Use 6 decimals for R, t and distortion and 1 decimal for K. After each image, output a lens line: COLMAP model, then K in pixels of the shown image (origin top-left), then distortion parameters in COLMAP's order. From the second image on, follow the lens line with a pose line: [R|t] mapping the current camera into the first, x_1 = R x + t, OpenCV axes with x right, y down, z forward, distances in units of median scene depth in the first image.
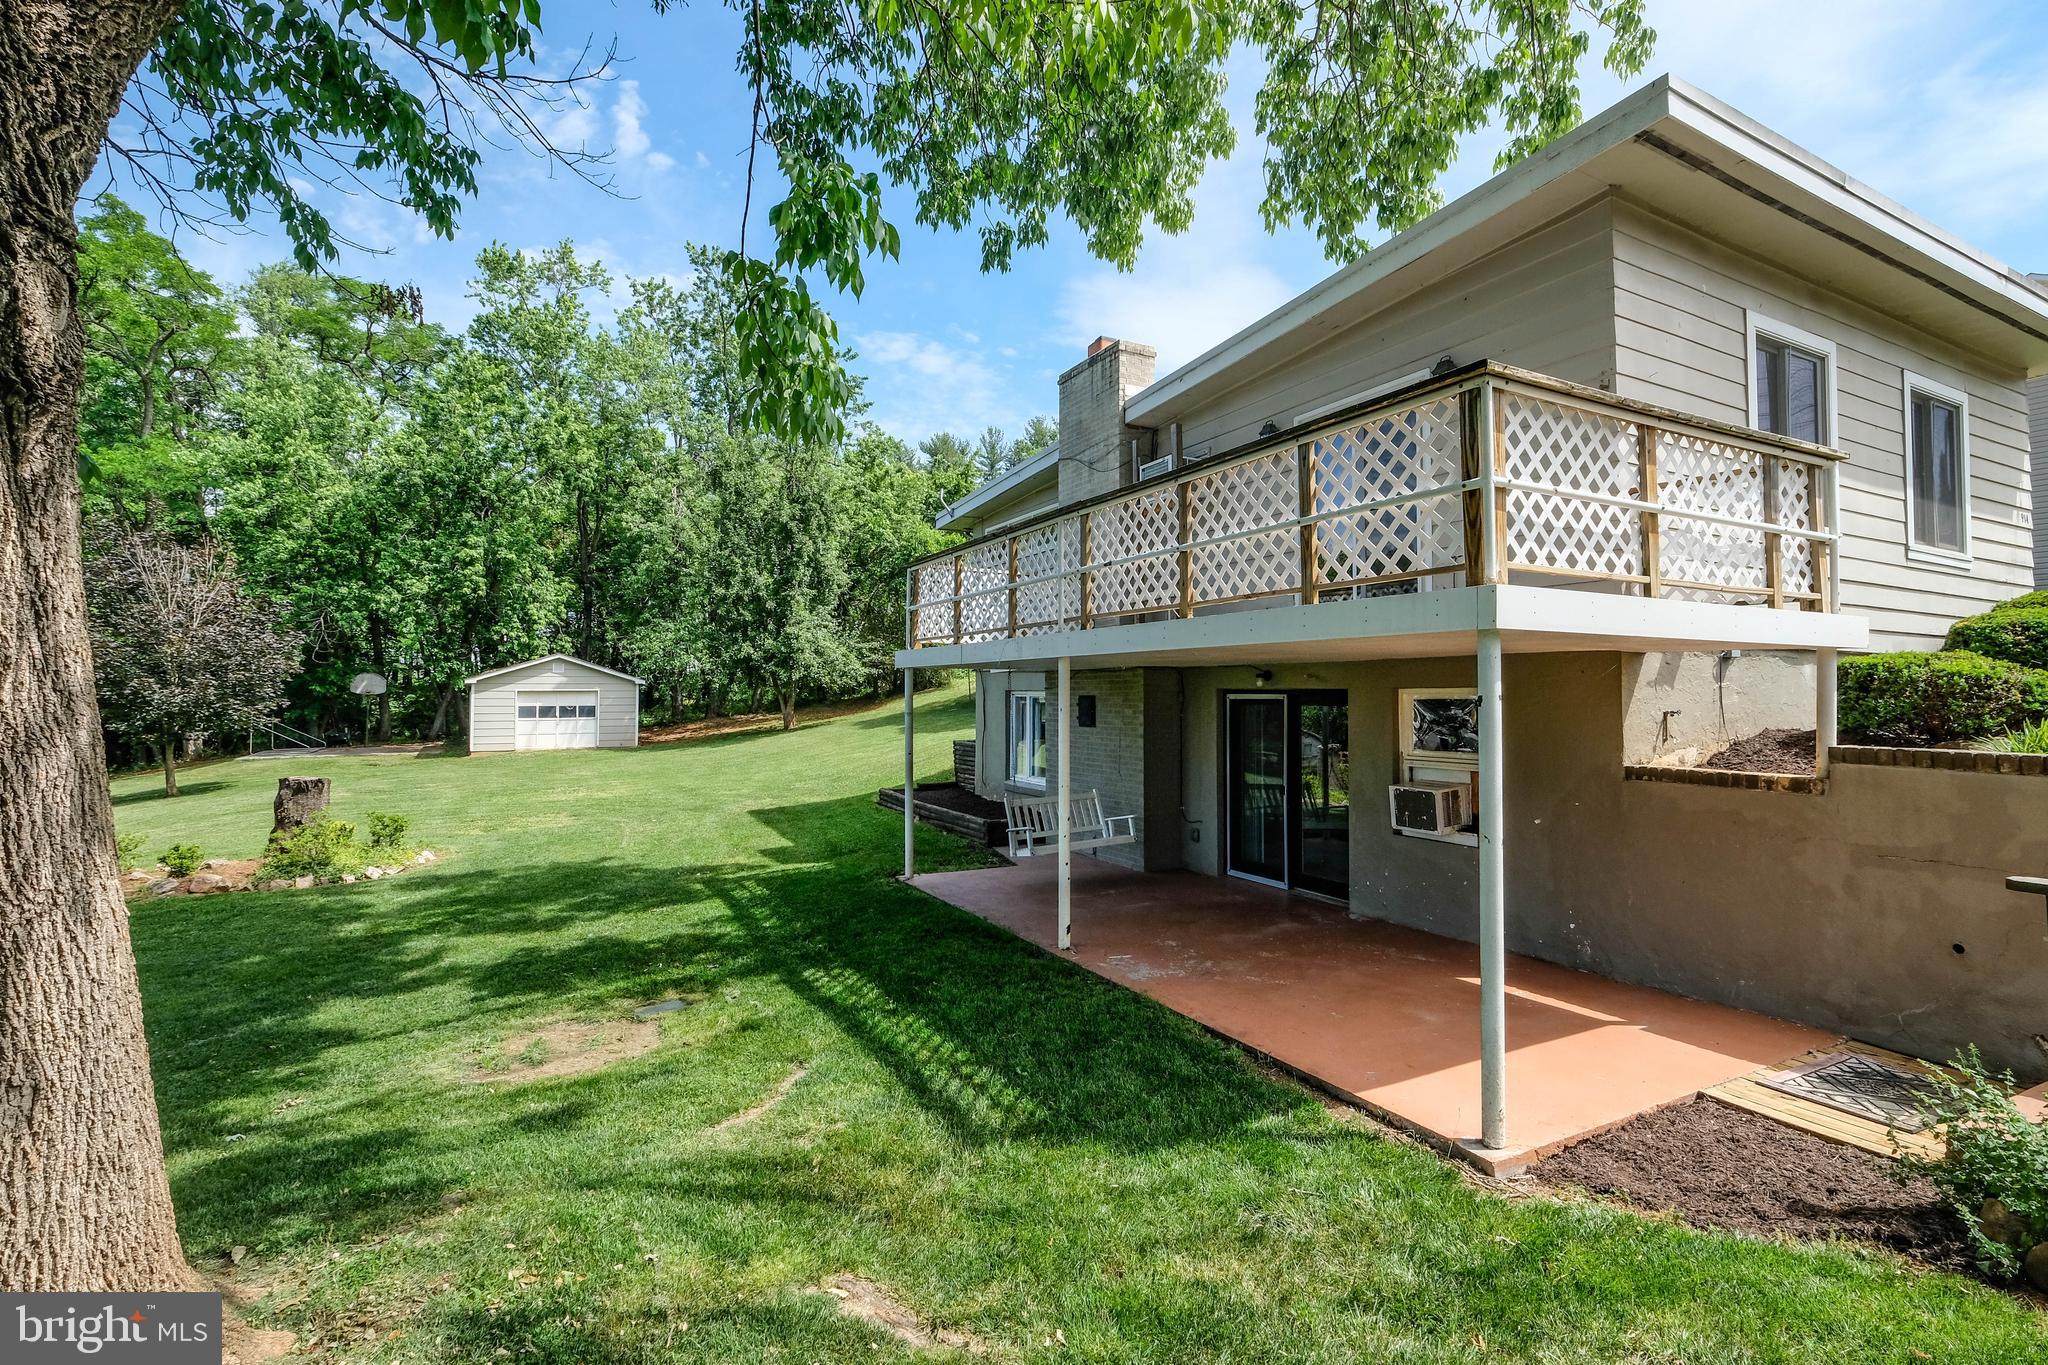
lens RADIAL K [[898.7, 0, 1024.8], [0, 898.7, 665.1], [0, 0, 1]] dist [-0.003857, -0.001007]
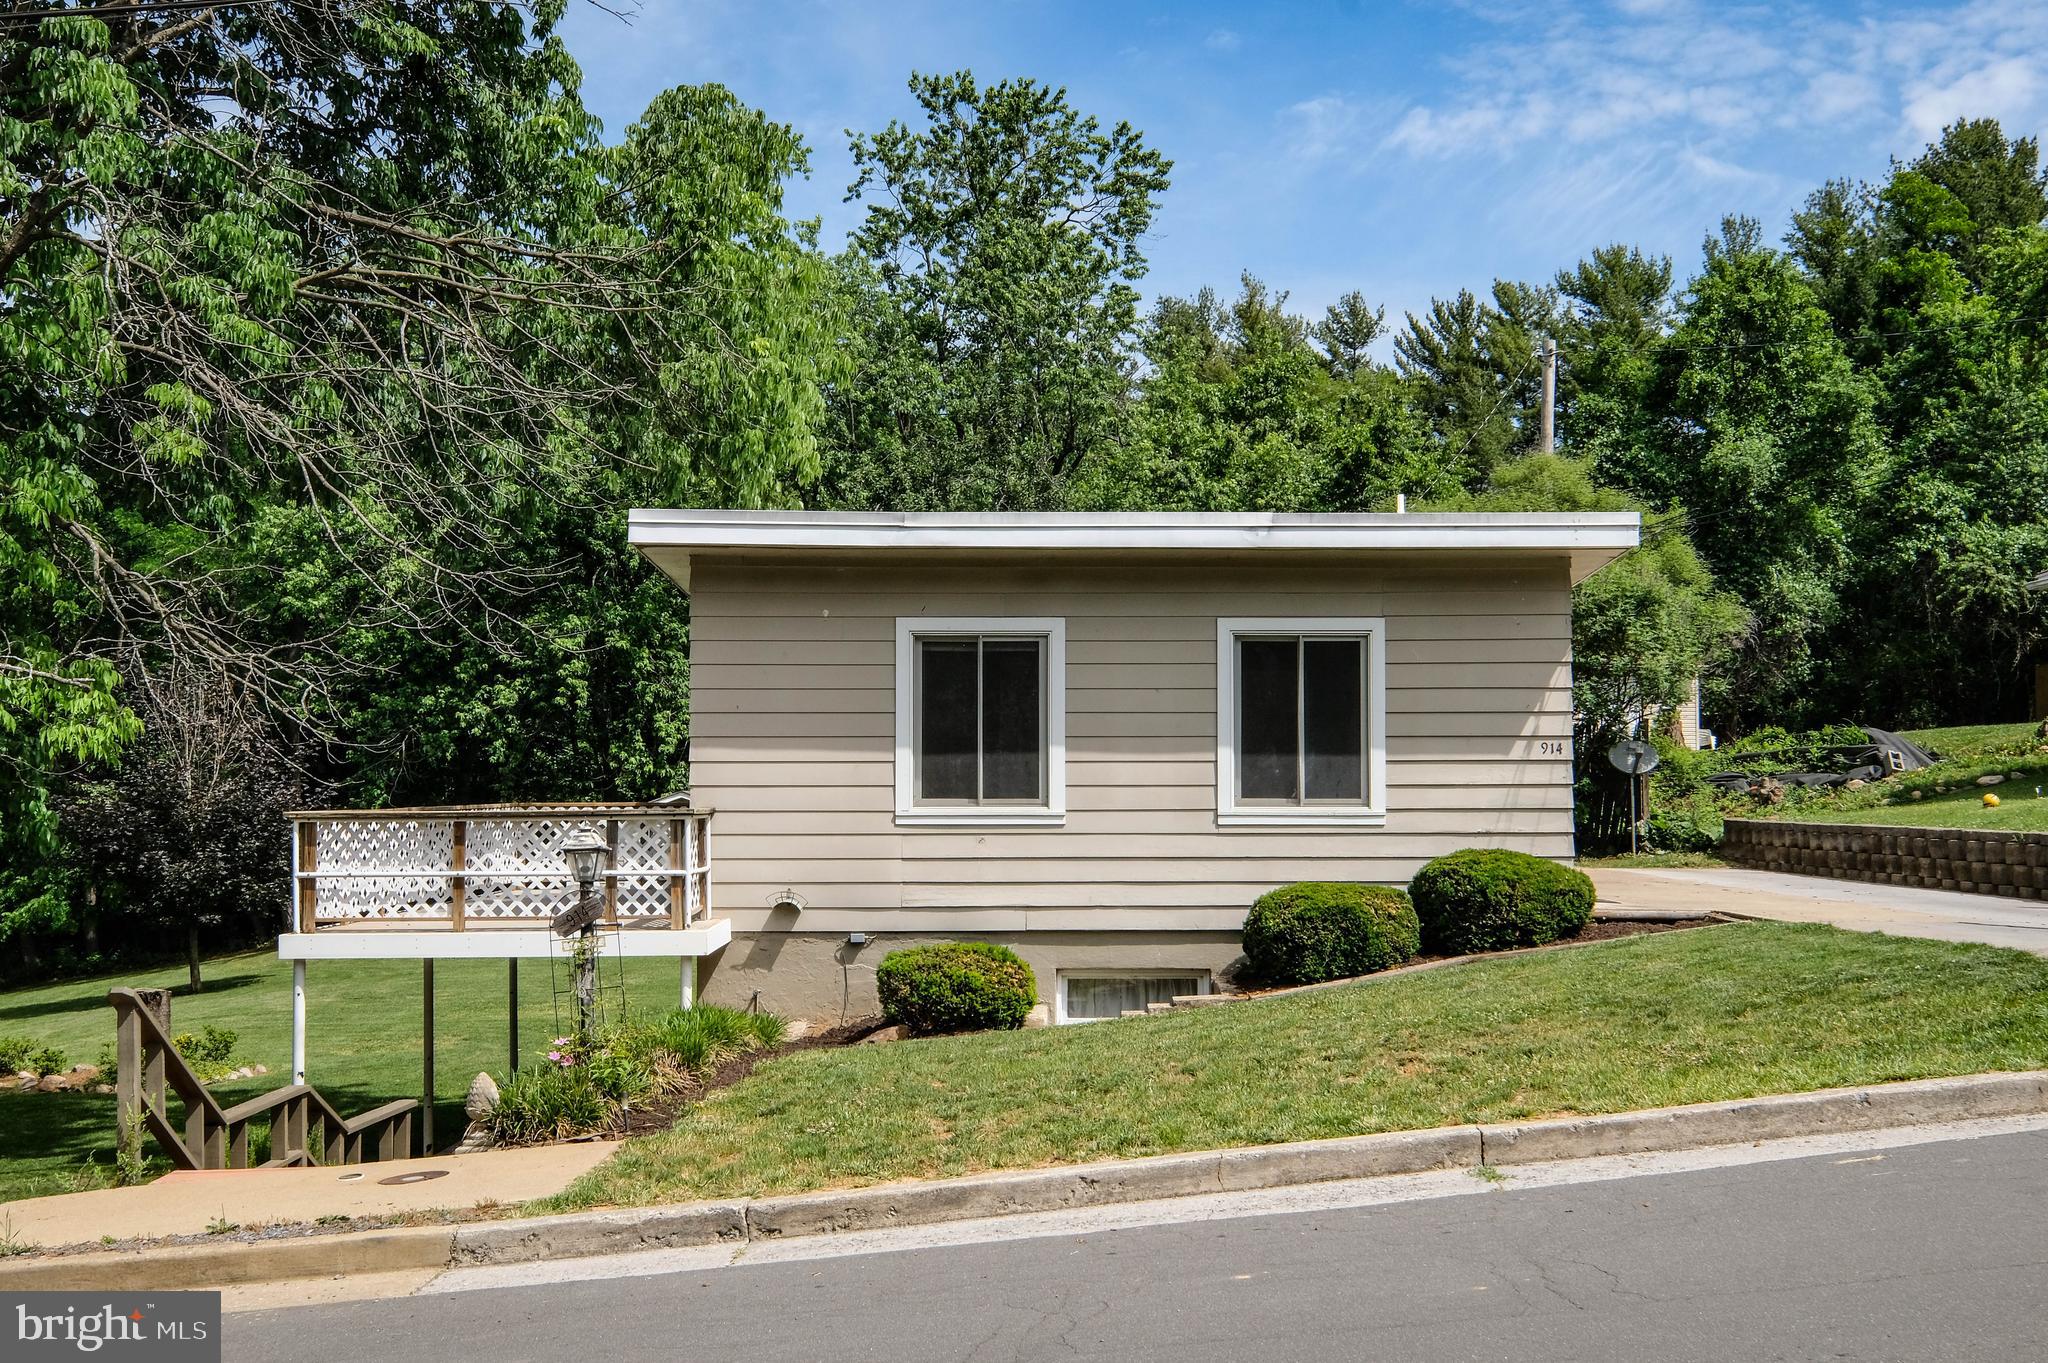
lens RADIAL K [[1995.3, 0, 1043.5], [0, 1995.3, 703.4], [0, 0, 1]] dist [0.001539, 0.000000]
pose [[0.901034, -0.027109, -0.432901, 0.343447], [0.019682, 0.999572, -0.021629, -0.040746], [0.433303, 0.010968, 0.901182, -0.185707]]
